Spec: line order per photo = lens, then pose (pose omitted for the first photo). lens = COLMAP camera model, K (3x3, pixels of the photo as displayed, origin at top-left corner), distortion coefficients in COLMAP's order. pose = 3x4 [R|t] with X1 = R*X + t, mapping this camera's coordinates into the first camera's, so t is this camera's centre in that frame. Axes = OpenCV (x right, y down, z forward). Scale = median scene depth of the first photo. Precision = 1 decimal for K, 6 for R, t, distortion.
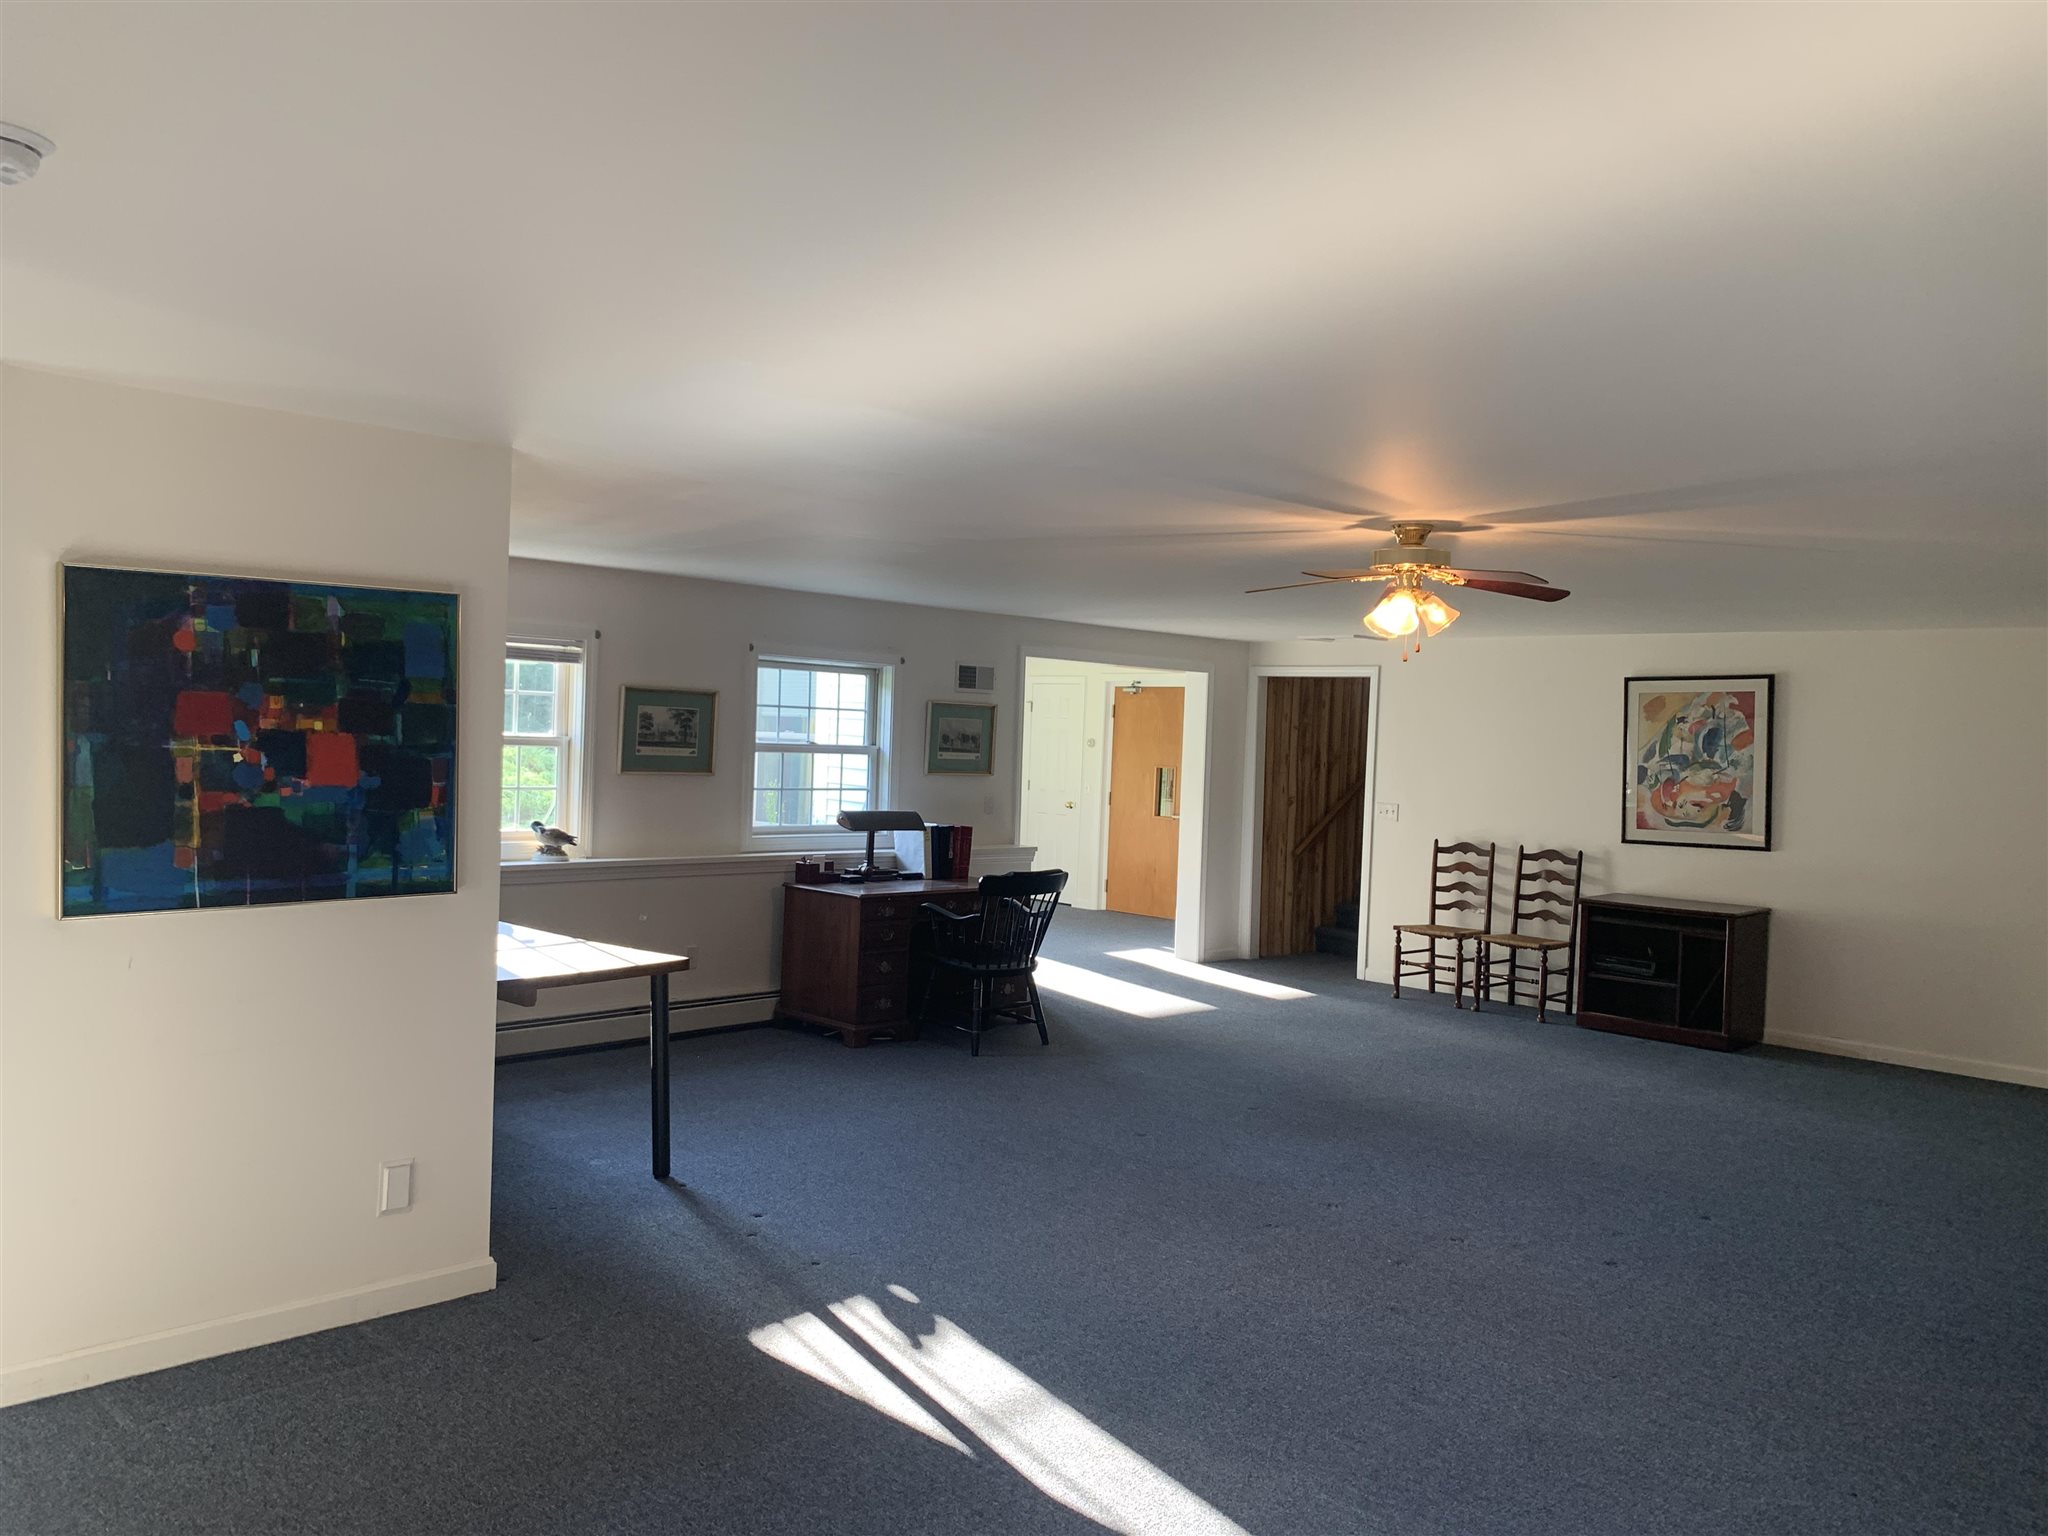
lens RADIAL K [[1552.5, 0, 1024.0], [0, 1552.5, 768.0], [0, 0, 1]] dist [0.045463, -0.002630]
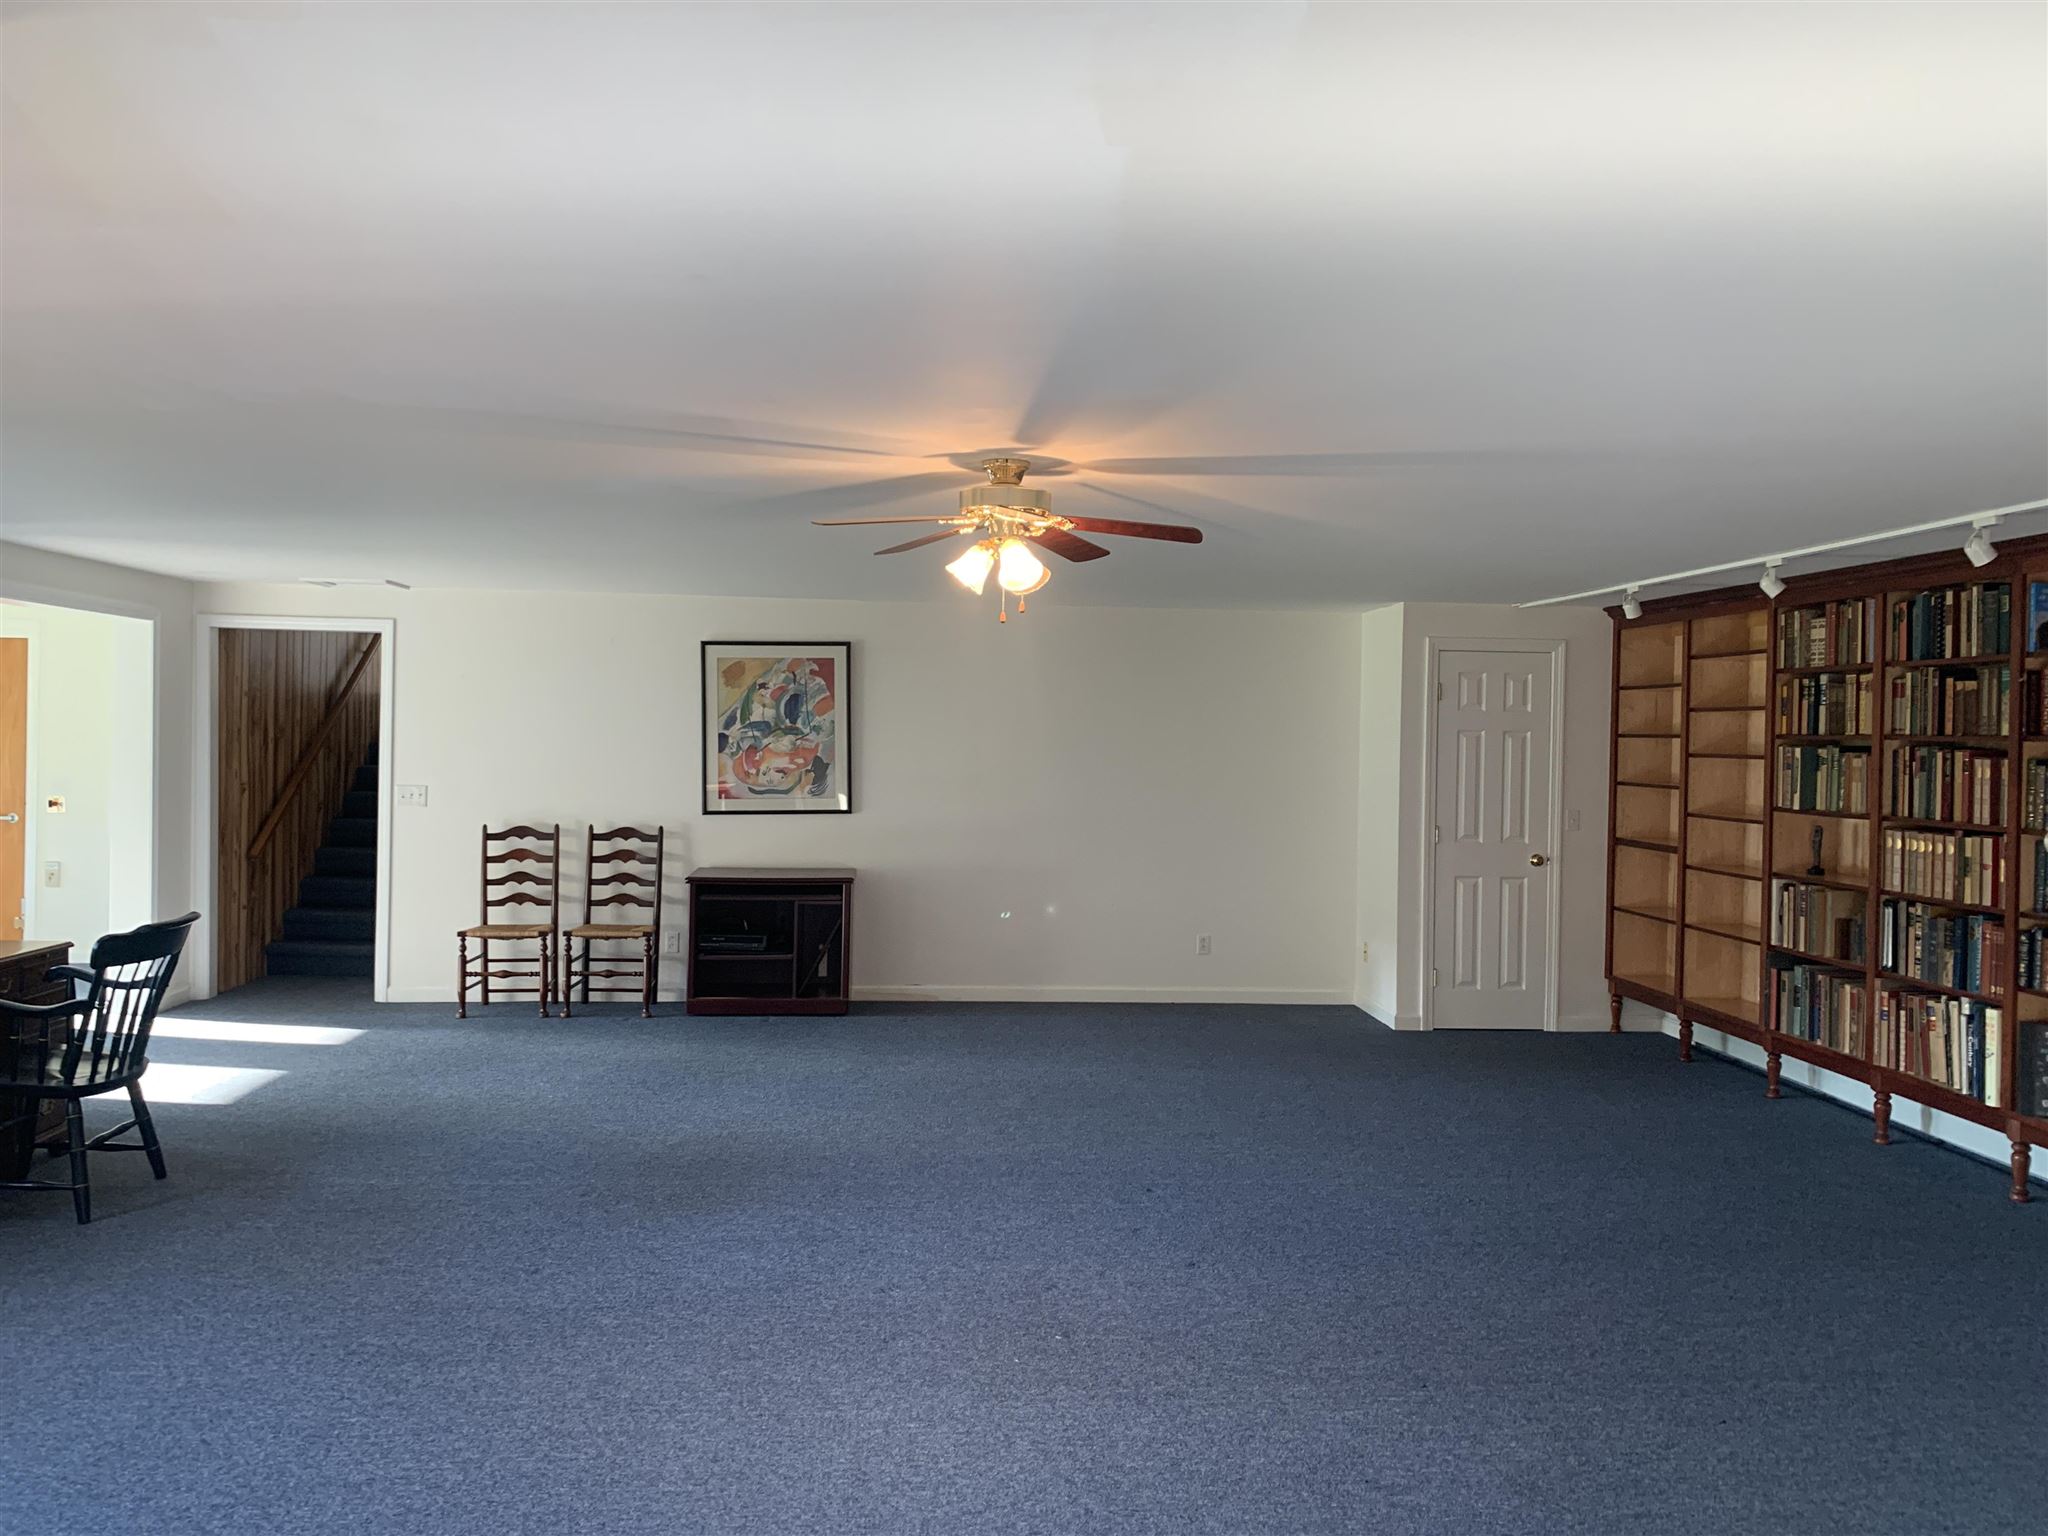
lens RADIAL K [[1562.3, 0, 1018.6], [0, 1562.3, 730.0], [0, 0, 1]] dist [0.061995, -0.053233]
pose [[0.663377, -0.025469, 0.747852, -0.205405], [0.023331, 0.999639, 0.013348, -0.012205], [-0.747922, 0.008594, 0.663731, 0.226048]]
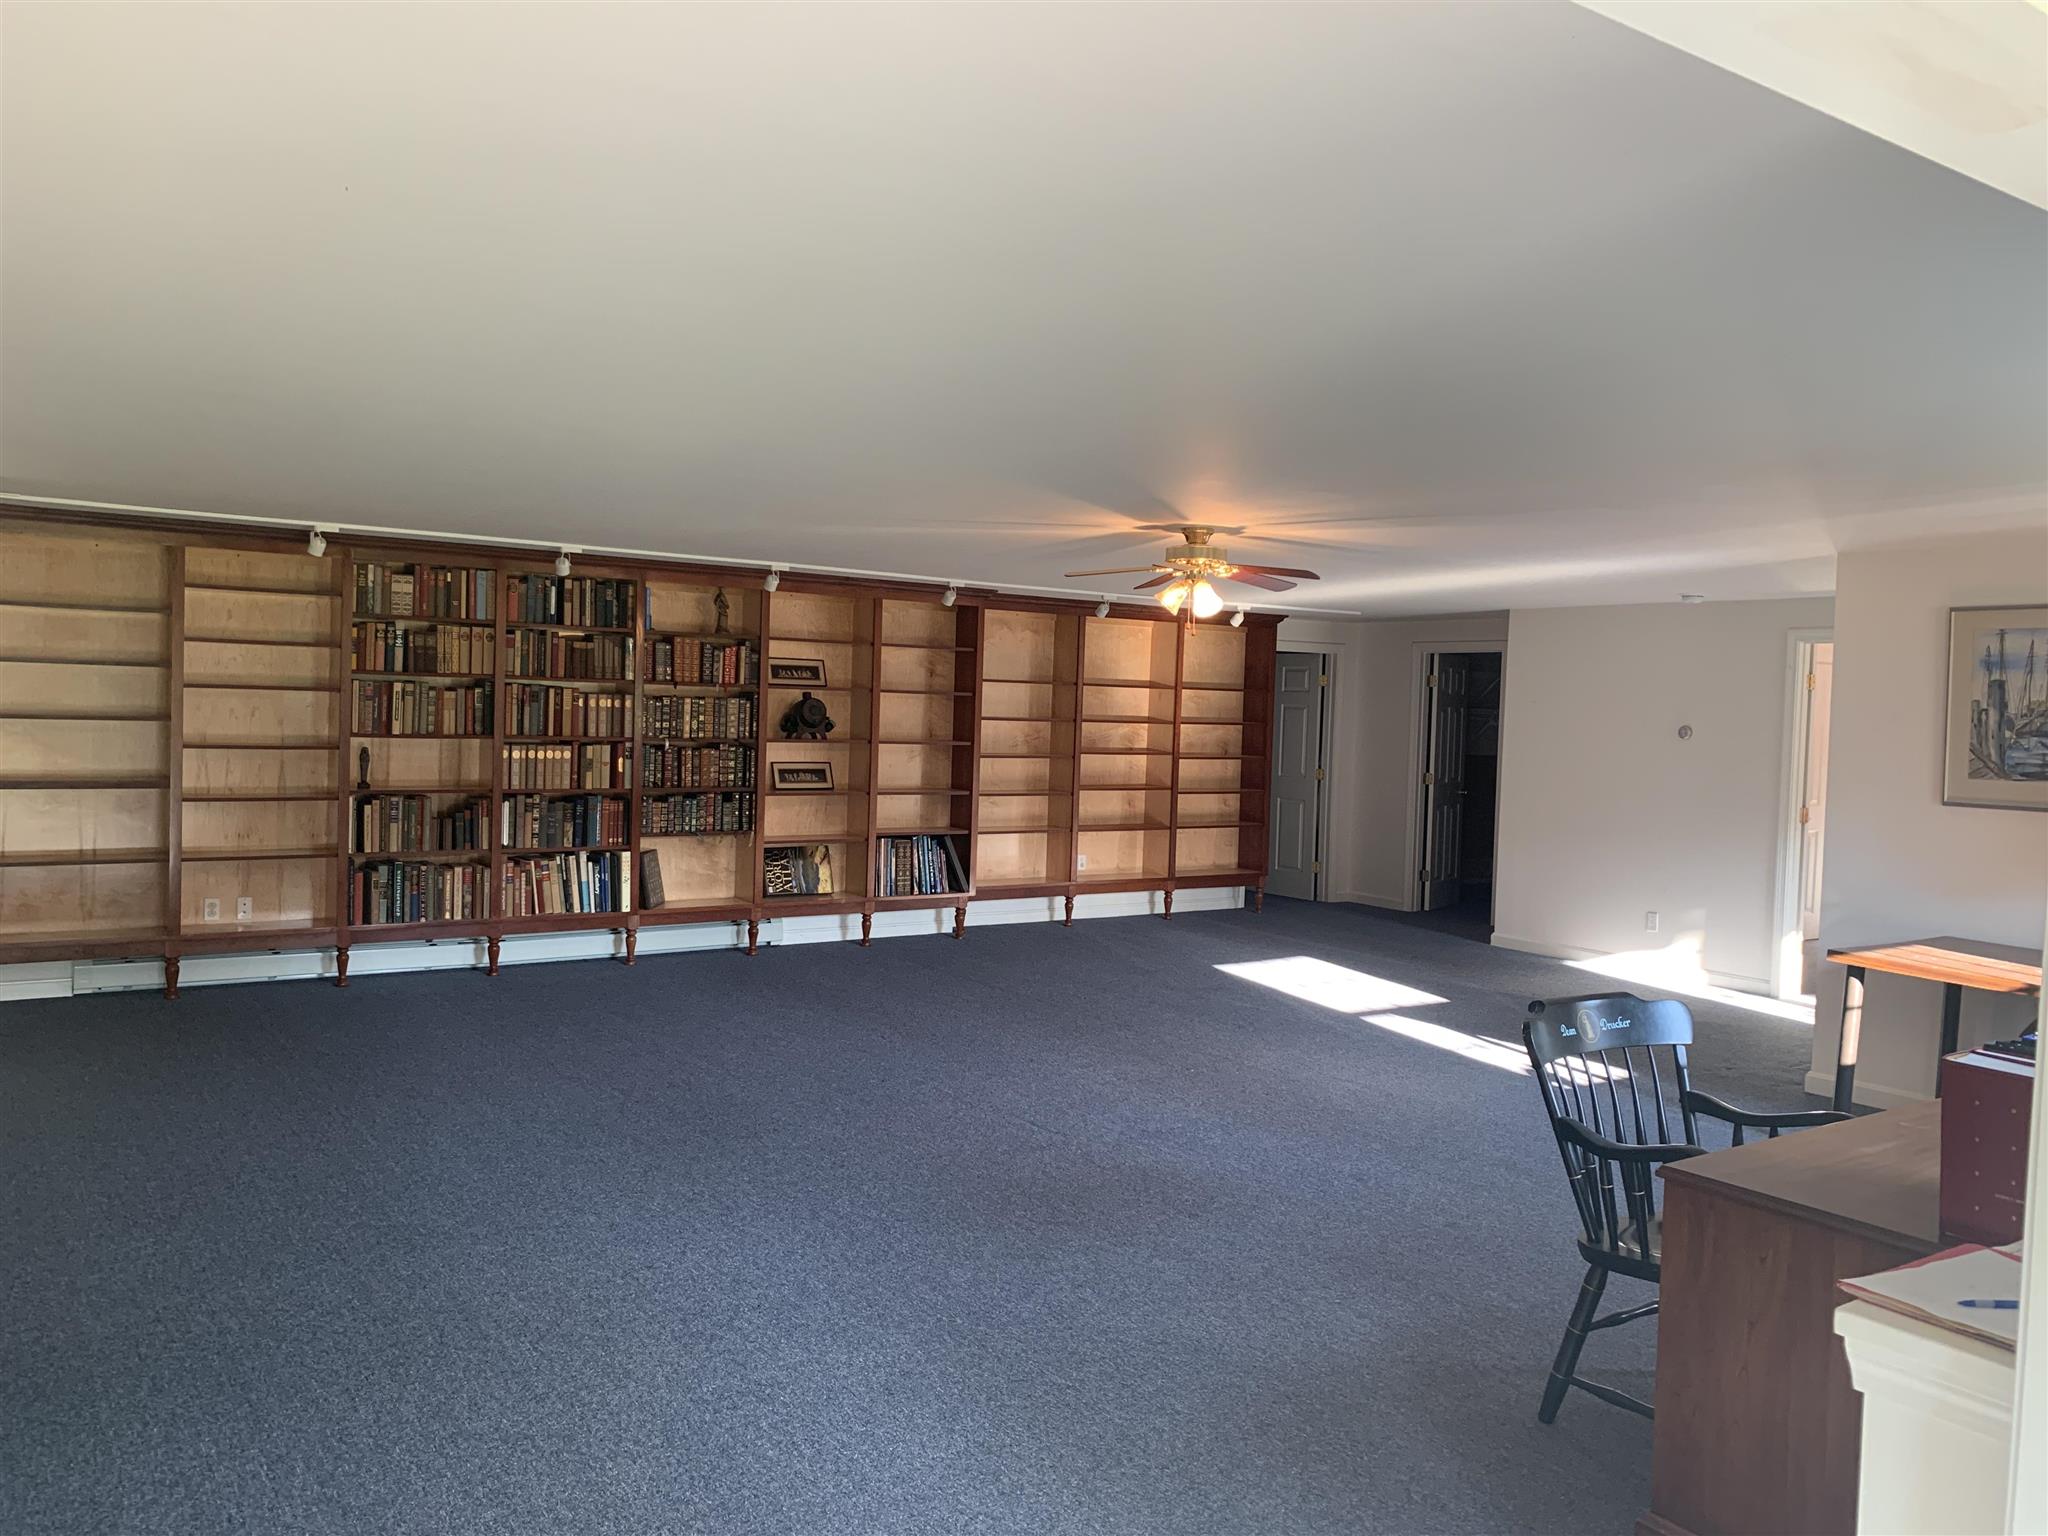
lens RADIAL K [[1562.3, 0, 1018.6], [0, 1562.3, 730.0], [0, 0, 1]] dist [0.061995, -0.053233]
pose [[-0.979303, -0.073731, 0.188493, 0.080572], [-0.066385, 0.996779, 0.045002, -0.021727], [-0.191204, 0.031557, -0.981043, 1.236024]]
